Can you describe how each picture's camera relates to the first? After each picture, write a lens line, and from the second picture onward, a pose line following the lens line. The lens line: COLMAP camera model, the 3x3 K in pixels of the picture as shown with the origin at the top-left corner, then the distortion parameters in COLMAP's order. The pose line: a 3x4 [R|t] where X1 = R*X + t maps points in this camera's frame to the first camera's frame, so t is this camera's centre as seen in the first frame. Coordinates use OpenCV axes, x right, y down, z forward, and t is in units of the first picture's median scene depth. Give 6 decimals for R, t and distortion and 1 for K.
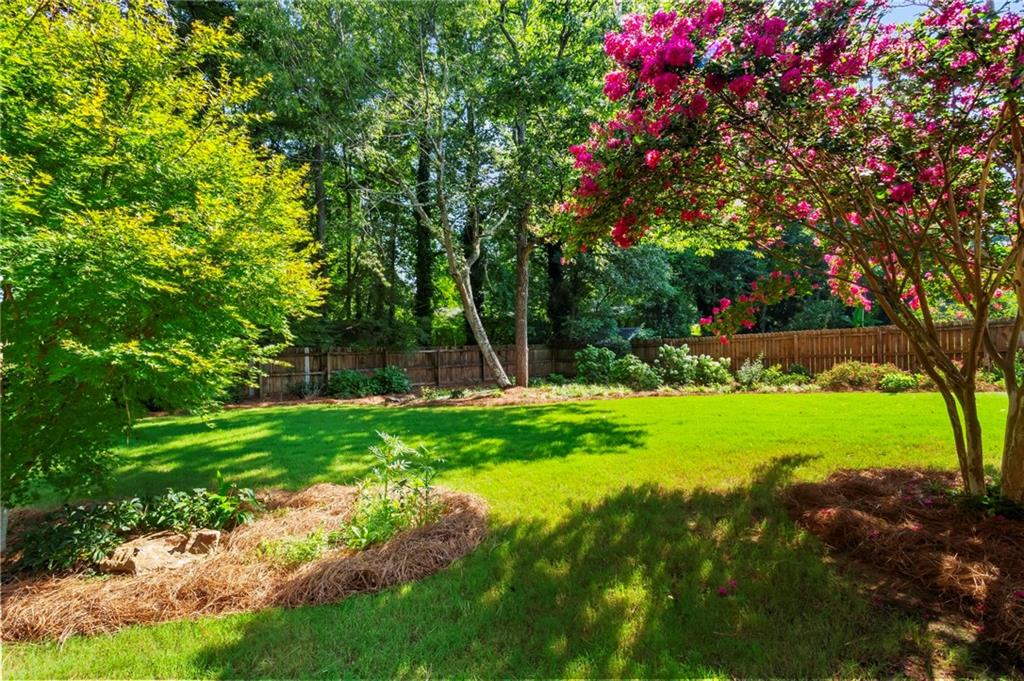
lens RADIAL K [[497.2, 0, 501.5], [0, 497.2, 335.5], [0, 0, 1]] dist [-0.062346, 0.041286]
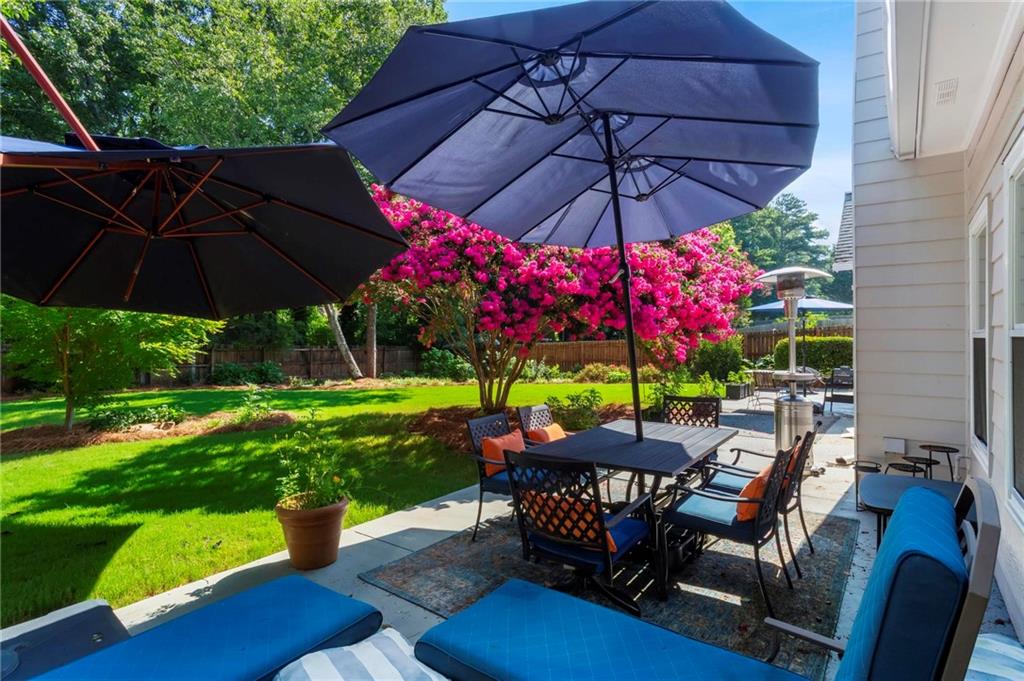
lens RADIAL K [[497.2, 0, 501.5], [0, 497.2, 335.5], [0, 0, 1]] dist [-0.062346, 0.041286]
pose [[0.977797, 0.029977, 0.207399, 0.105410], [-0.029071, 0.999550, -0.007415, -0.011008], [-0.207528, 0.001221, 0.978228, -0.367338]]
